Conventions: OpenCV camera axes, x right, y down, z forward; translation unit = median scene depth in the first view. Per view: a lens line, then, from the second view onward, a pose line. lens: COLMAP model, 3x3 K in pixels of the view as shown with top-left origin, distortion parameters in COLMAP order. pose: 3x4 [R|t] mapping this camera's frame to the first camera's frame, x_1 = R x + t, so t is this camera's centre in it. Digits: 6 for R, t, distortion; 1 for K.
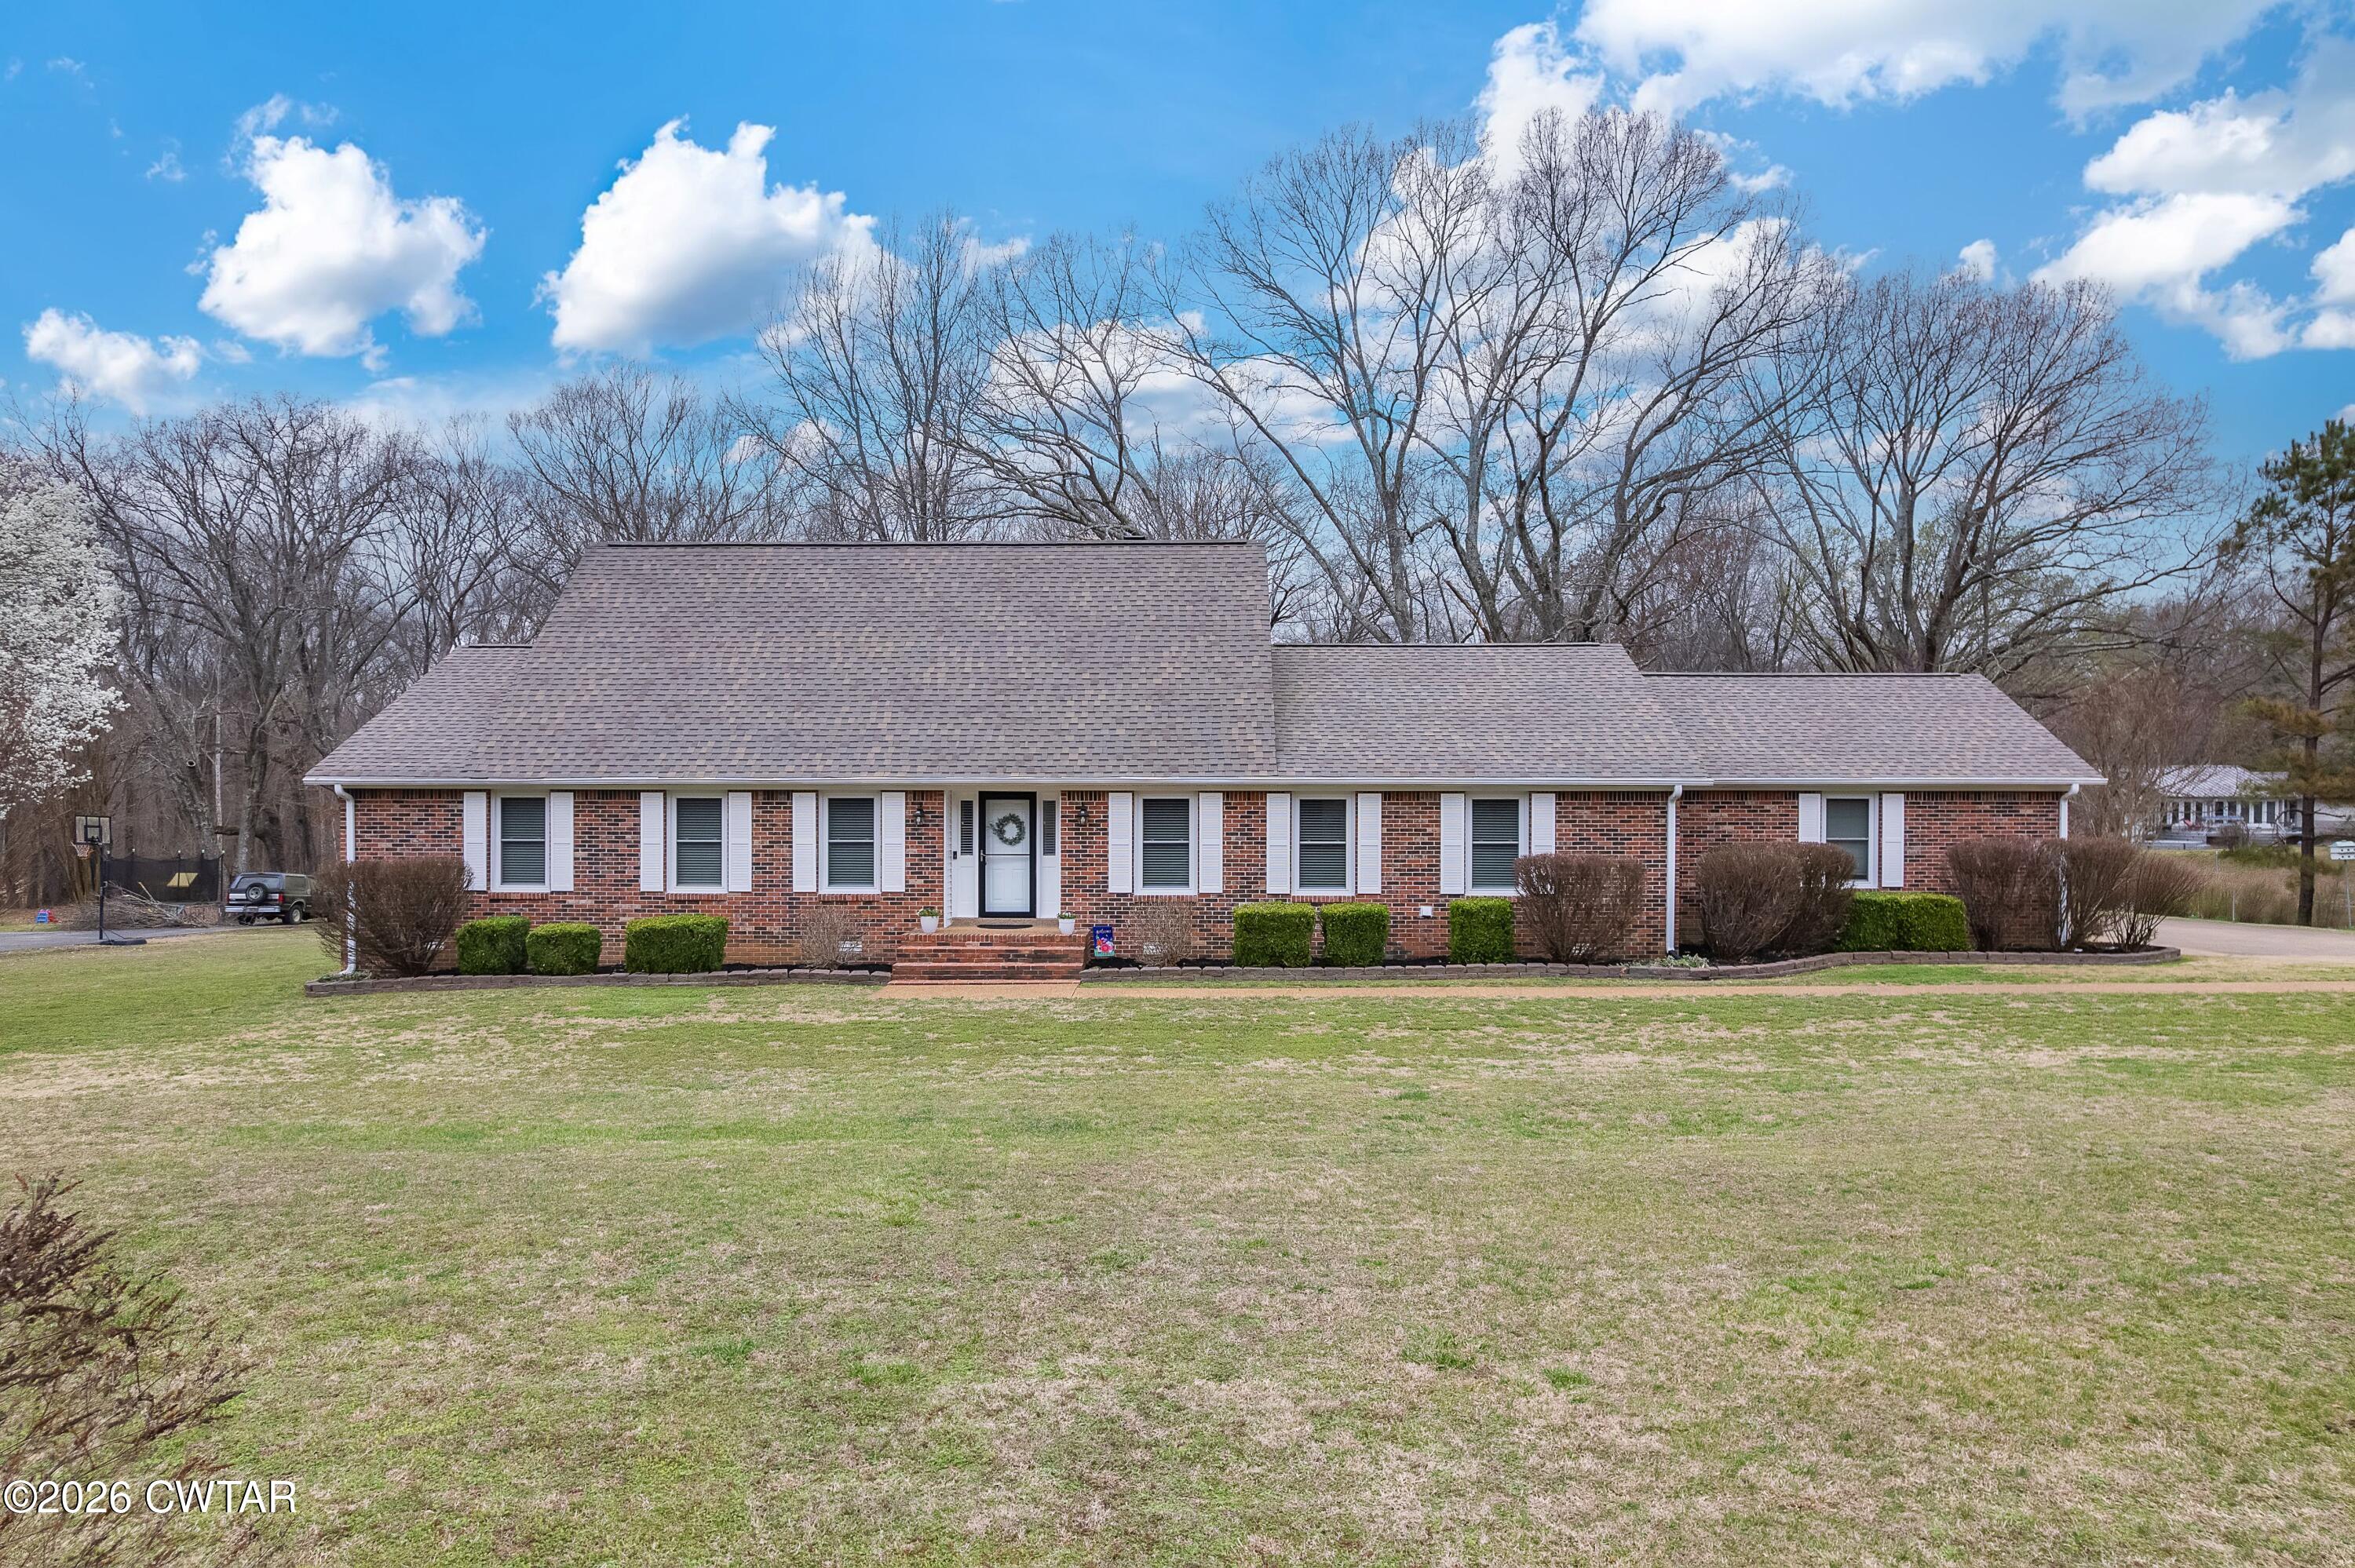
lens RADIAL K [[1511.7, 0, 1172.3], [0, 1511.7, 784.5], [0, 0, 1]] dist [-0.047356, 0.017402]
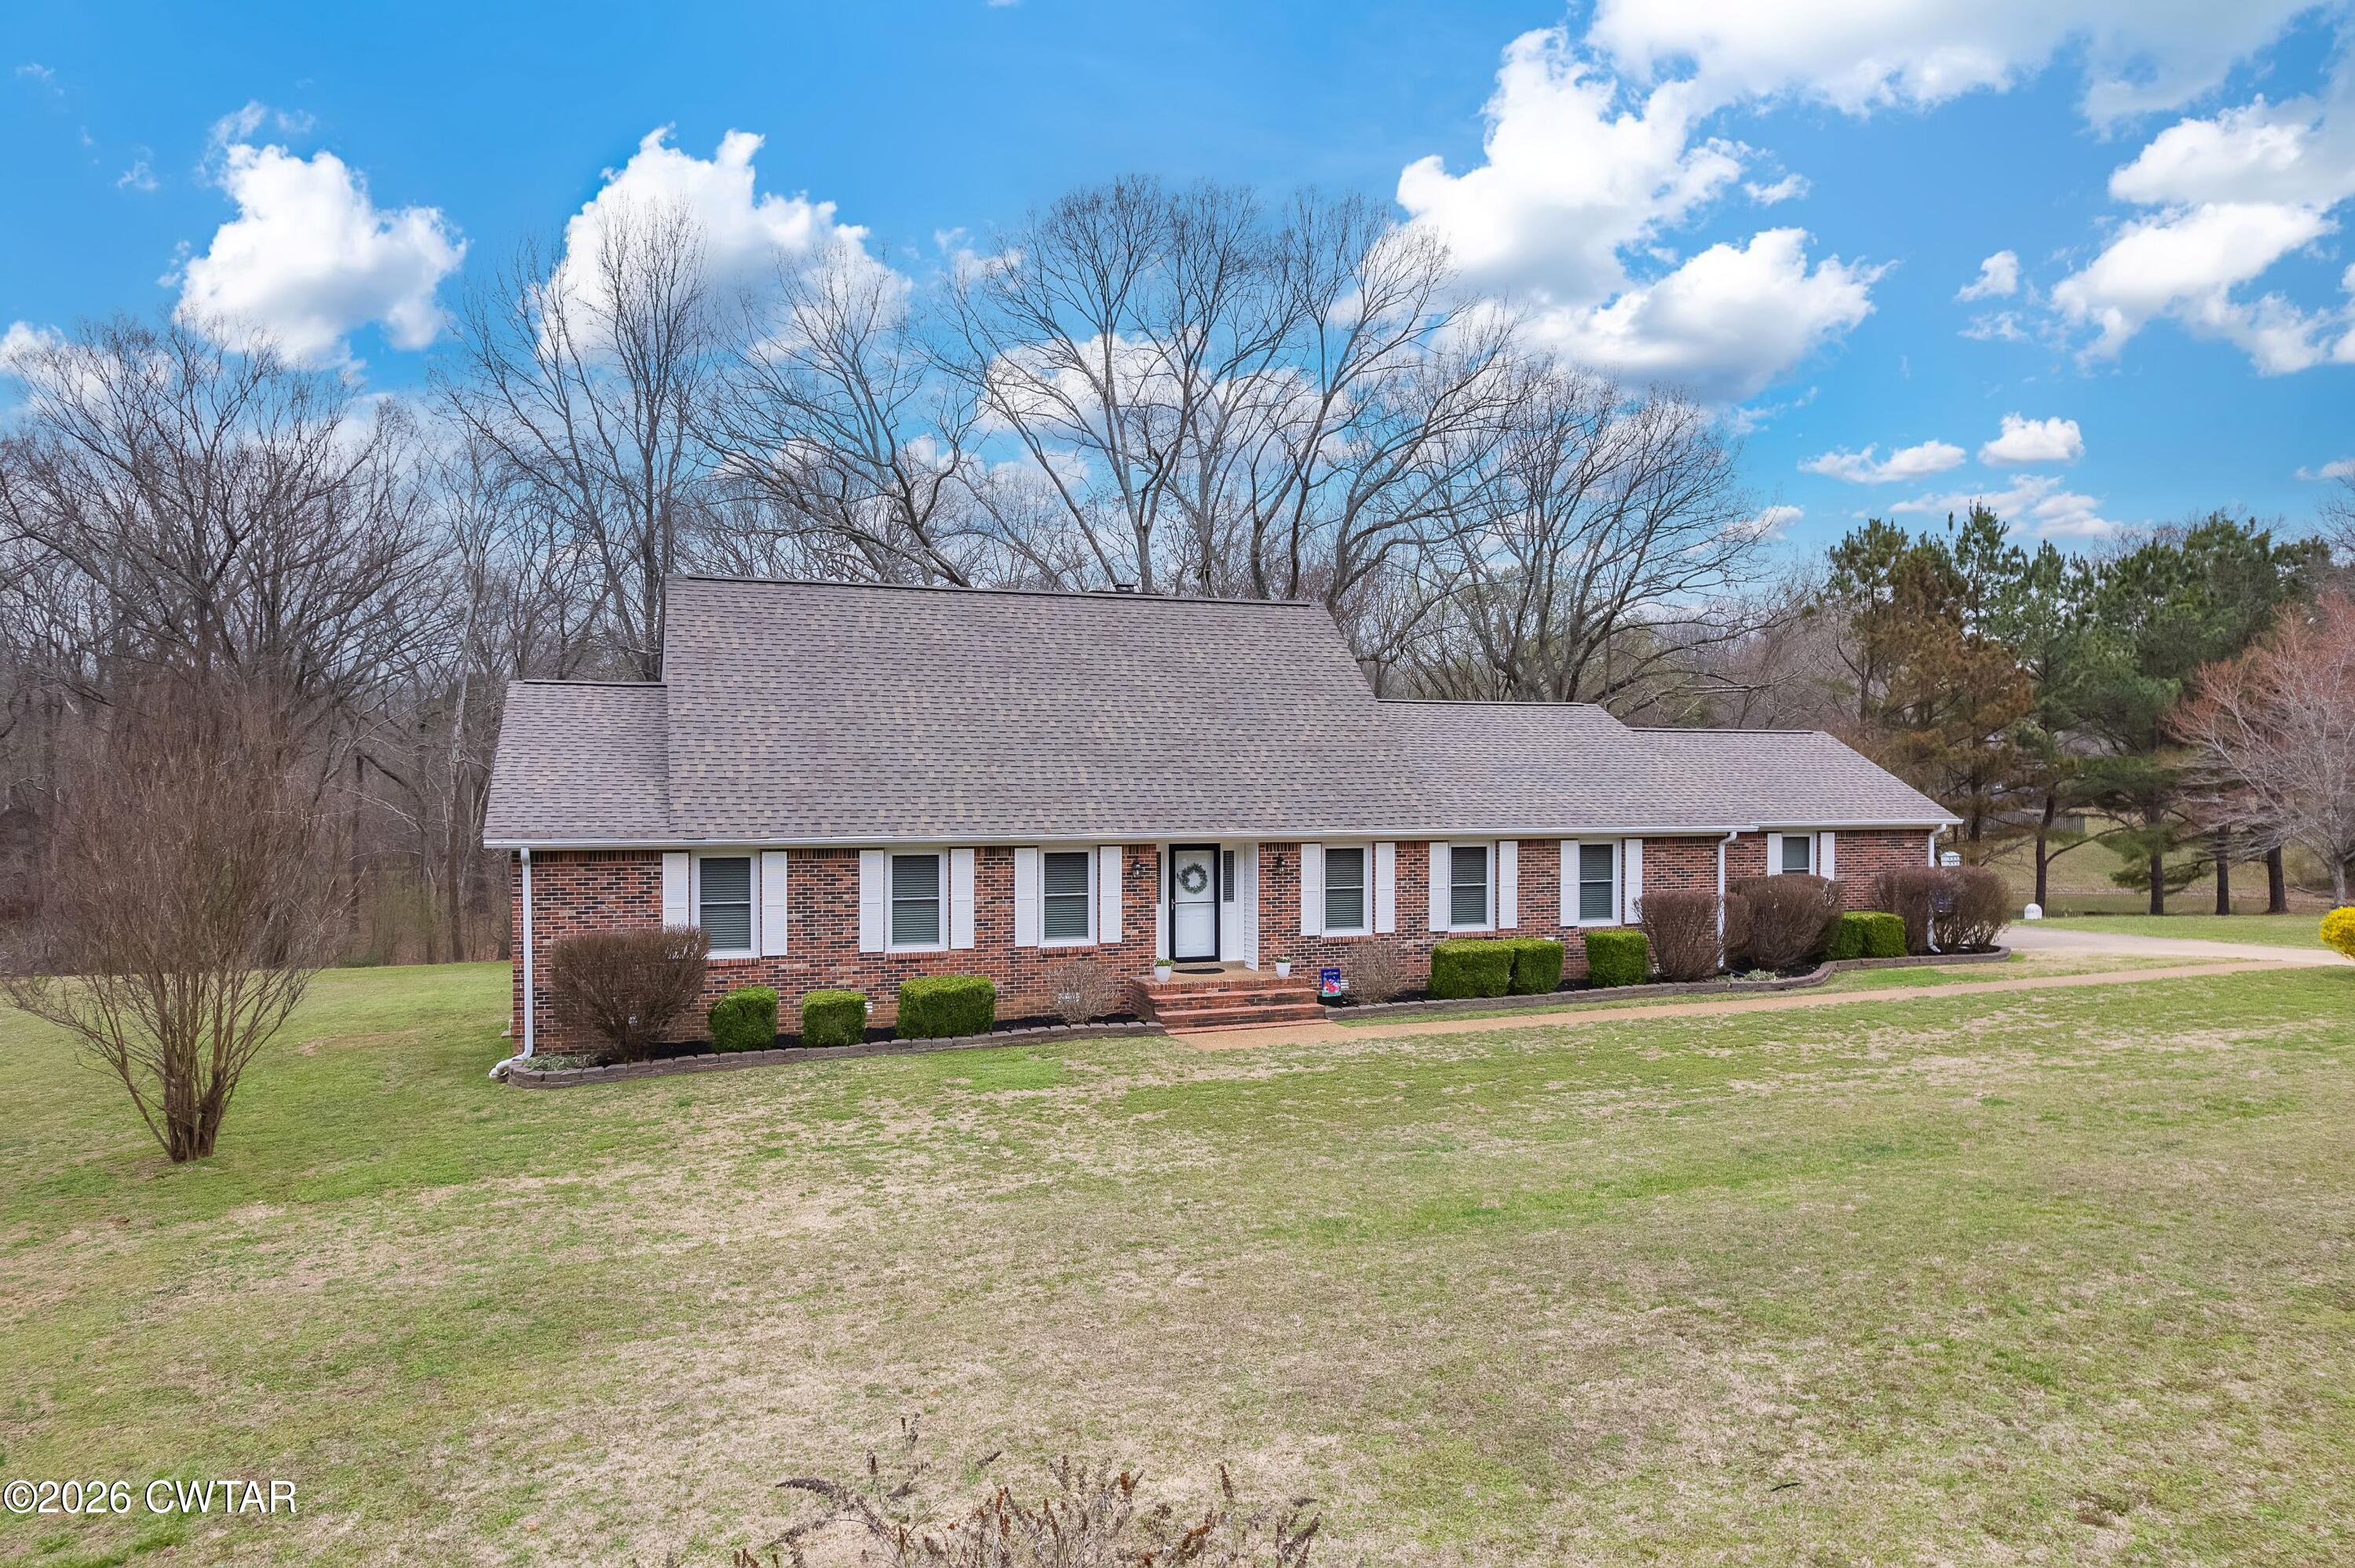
lens RADIAL K [[1511.7, 0, 1186.8], [0, 1511.7, 783.9], [0, 0, 1]] dist [-0.047356, 0.017402]
pose [[0.930524, -0.000506, 0.366230, -0.513853], [-0.000643, 0.999995, 0.003014, -0.040779], [-0.366229, -0.003039, 0.930520, 0.019662]]
